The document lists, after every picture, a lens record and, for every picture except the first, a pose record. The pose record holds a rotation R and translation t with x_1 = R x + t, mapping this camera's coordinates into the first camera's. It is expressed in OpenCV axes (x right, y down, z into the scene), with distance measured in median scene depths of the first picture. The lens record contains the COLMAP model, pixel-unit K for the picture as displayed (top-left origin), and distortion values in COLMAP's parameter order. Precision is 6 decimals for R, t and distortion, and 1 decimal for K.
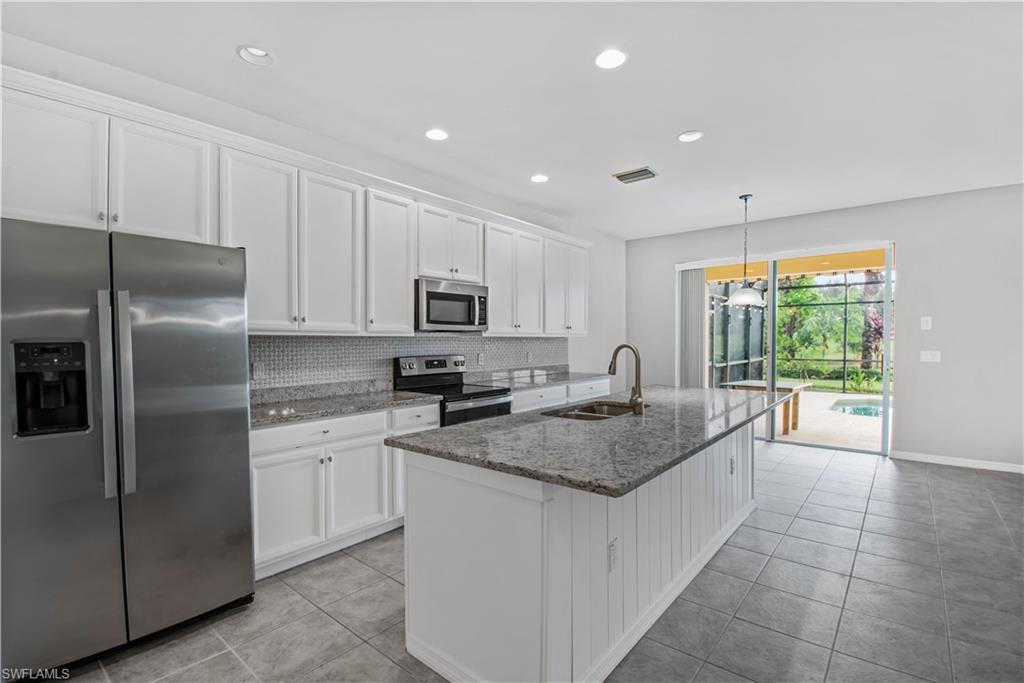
lens RADIAL K [[474.0, 0, 523.7], [0, 474.0, 345.2], [0, 0, 1]] dist [0.003626, 0.000390]
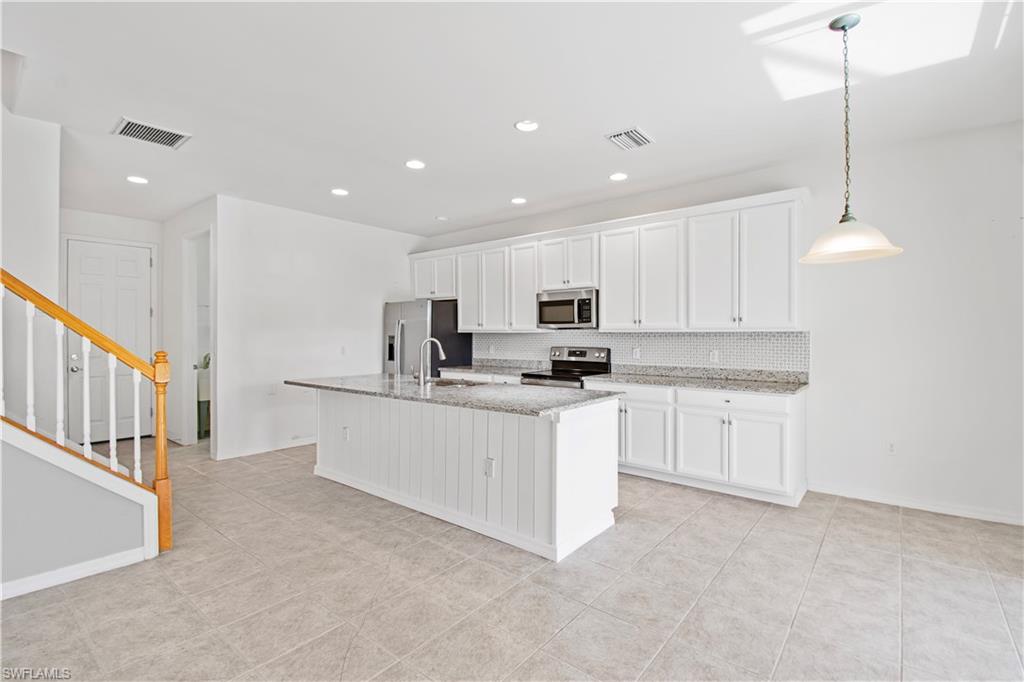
lens RADIAL K [[473.1, 0, 530.0], [0, 473.1, 339.5], [0, 0, 1]] dist [0.002810, -0.017365]
pose [[0.002334, 0.012002, -0.999925, 1.144296], [-0.010274, 0.999875, 0.011978, -0.014012], [0.999944, 0.010246, 0.002457, 0.889061]]
